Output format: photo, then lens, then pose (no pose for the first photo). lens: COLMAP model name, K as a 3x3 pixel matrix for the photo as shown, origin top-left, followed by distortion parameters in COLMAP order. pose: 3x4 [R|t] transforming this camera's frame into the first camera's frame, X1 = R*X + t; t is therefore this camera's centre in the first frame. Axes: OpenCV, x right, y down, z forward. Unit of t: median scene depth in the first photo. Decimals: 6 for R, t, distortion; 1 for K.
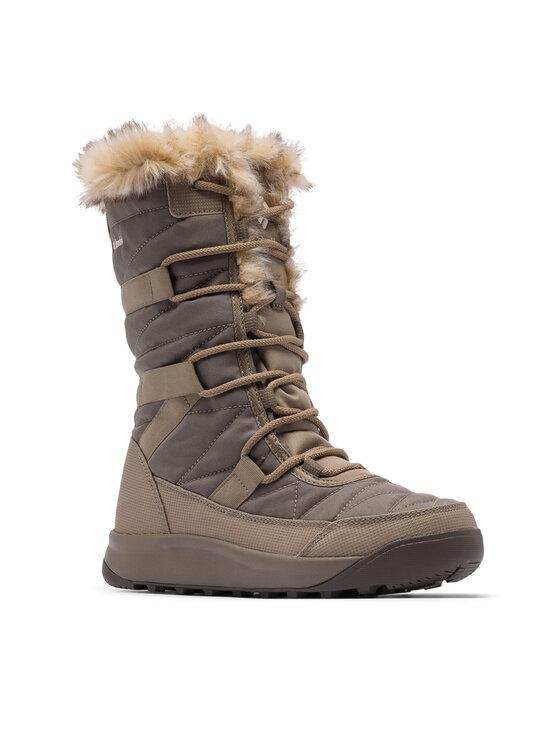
lens RADIAL K [[1777.2, 0, 280.0], [0, 1777.2, 371.6], [0, 0, 1]] dist [-0.432882, 0.000000]
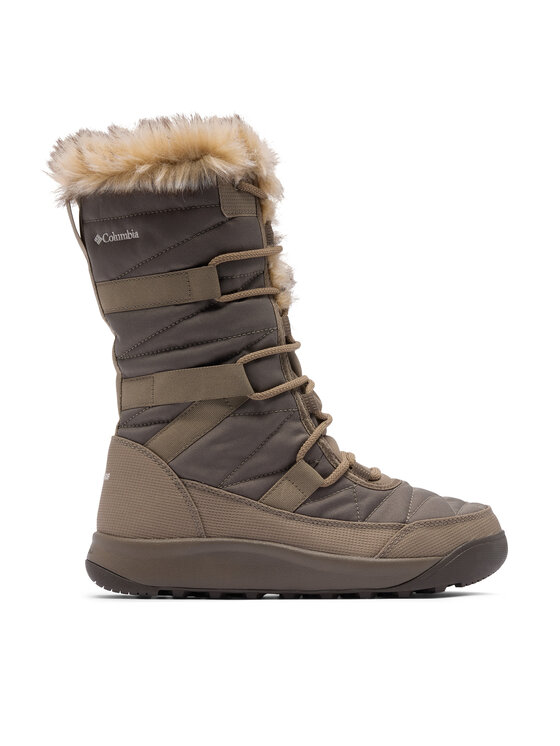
lens RADIAL K [[1777.2, 0, 280.1], [0, 1777.2, 374.2], [0, 0, 1]] dist [-0.432882, 0.000000]
pose [[0.860570, 0.036753, 0.508005, -0.536383], [-0.038929, 0.999222, -0.006346, 0.005764], [-0.507843, -0.014315, 0.861331, 0.134317]]
